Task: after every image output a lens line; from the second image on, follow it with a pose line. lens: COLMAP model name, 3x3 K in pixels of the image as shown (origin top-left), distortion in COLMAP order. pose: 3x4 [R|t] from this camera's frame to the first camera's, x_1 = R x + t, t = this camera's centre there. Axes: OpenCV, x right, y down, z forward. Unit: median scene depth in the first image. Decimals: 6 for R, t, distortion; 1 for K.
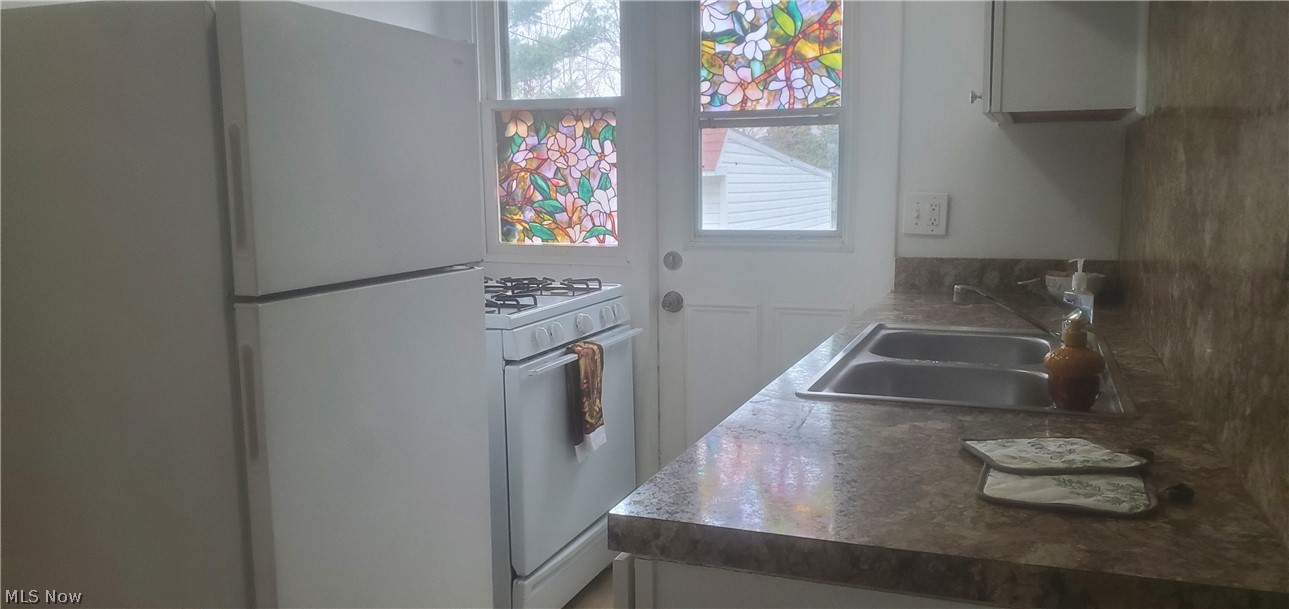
lens RADIAL K [[1016.3, 0, 646.9], [0, 1016.3, 305.2], [0, 0, 1]] dist [0.007591, -0.033515]
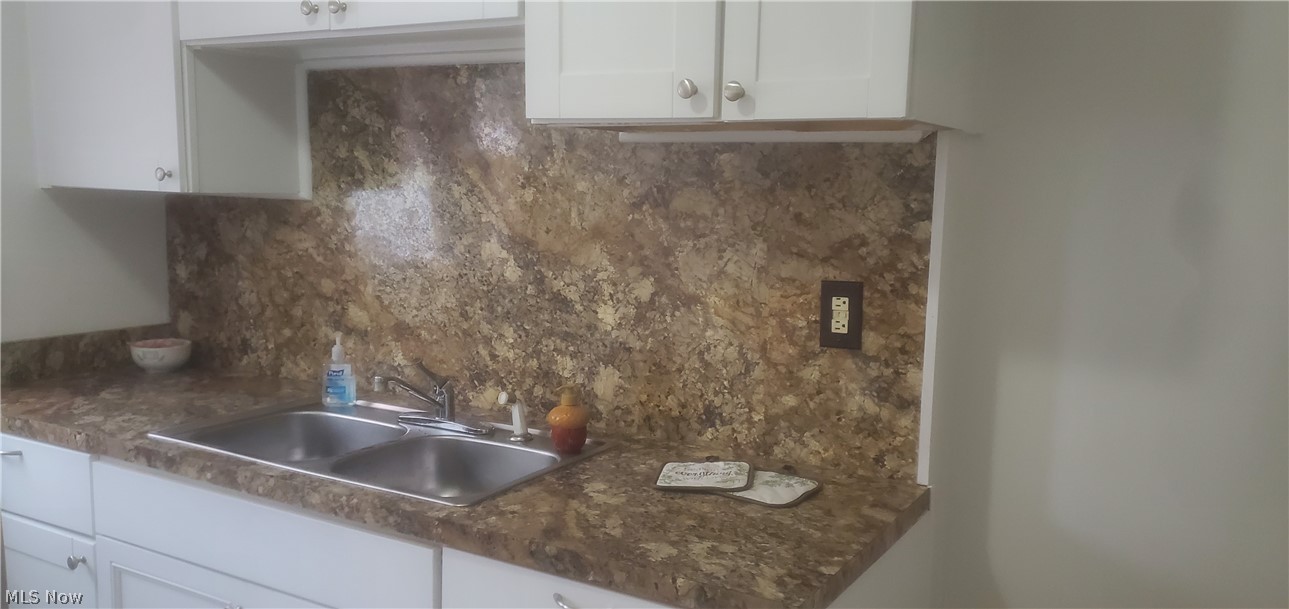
lens RADIAL K [[1016.3, 0, 646.7], [0, 1016.3, 305.6], [0, 0, 1]] dist [0.007591, -0.033515]
pose [[0.172386, -0.106046, 0.979304, -1.124132], [0.098496, 0.991061, 0.089981, -0.260142], [-0.980093, 0.080946, 0.181290, 0.828981]]
